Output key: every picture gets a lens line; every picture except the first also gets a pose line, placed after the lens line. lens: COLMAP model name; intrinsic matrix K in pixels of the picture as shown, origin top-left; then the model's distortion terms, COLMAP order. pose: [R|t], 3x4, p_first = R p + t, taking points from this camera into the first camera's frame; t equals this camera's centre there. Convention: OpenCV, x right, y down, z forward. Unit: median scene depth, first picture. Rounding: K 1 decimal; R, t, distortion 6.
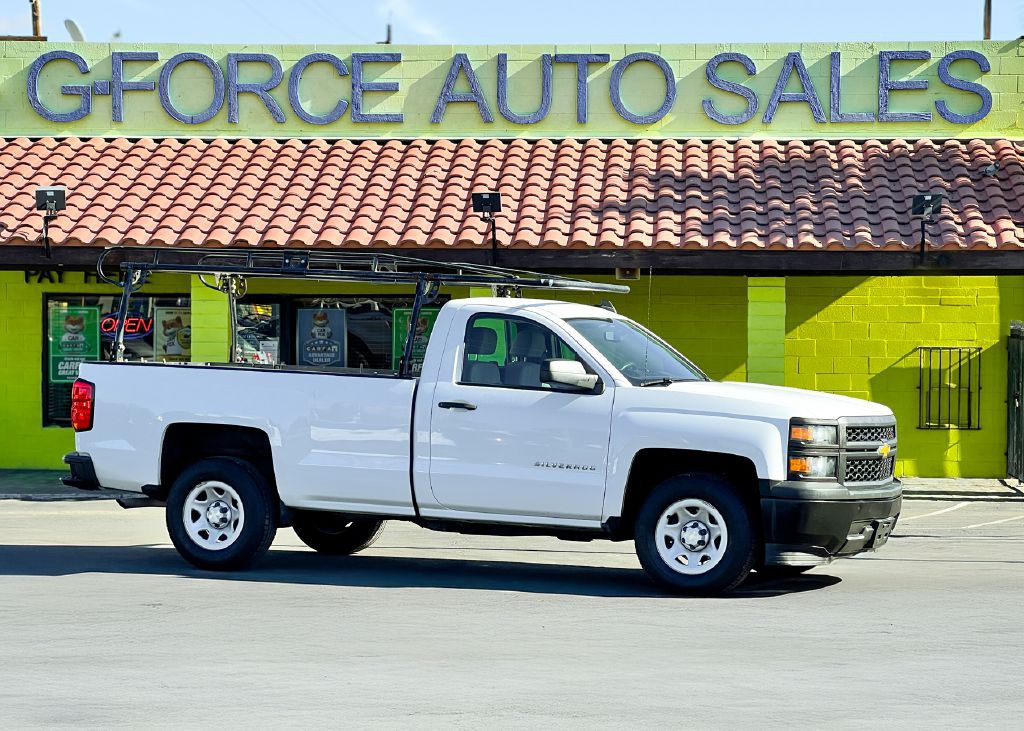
lens RADIAL K [[2313.8, 0, 503.8], [0, 2313.8, 361.6], [0, 0, 1]] dist [0.090443, 0.000000]
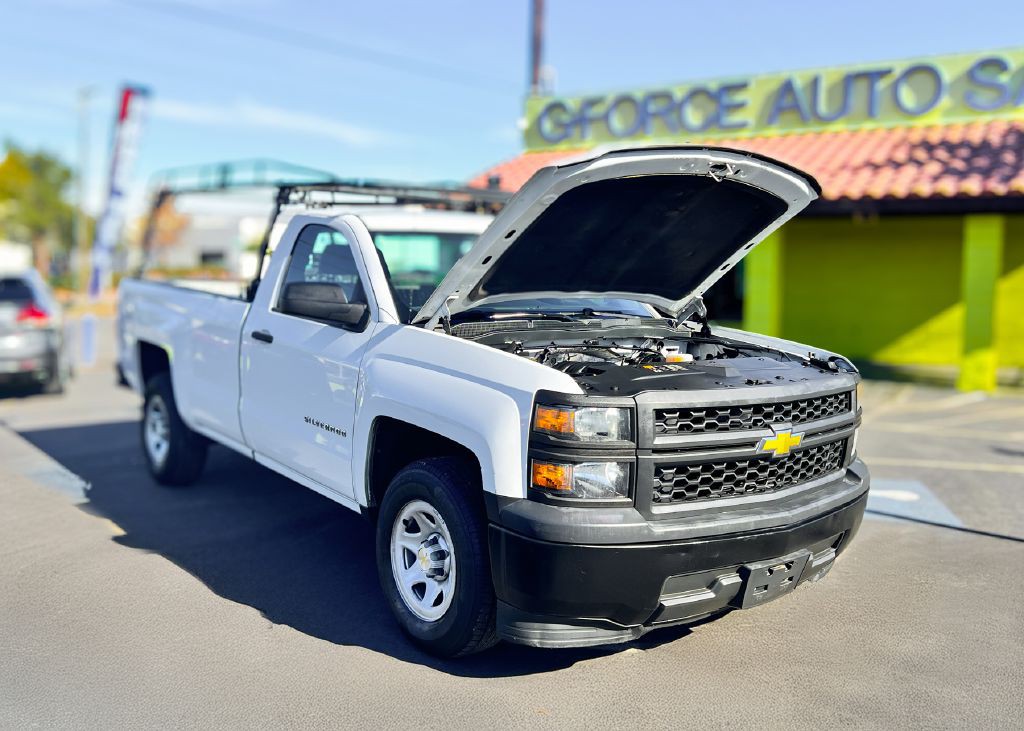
lens RADIAL K [[918.5, 0, 488.4], [0, 918.5, 338.0], [0, 0, 1]] dist [0.031192, -0.044729]
pose [[0.881943, 0.039532, -0.469695, 0.203283], [-0.009430, 0.997757, 0.066270, -0.002932], [0.471262, -0.054017, 0.880338, 0.745916]]
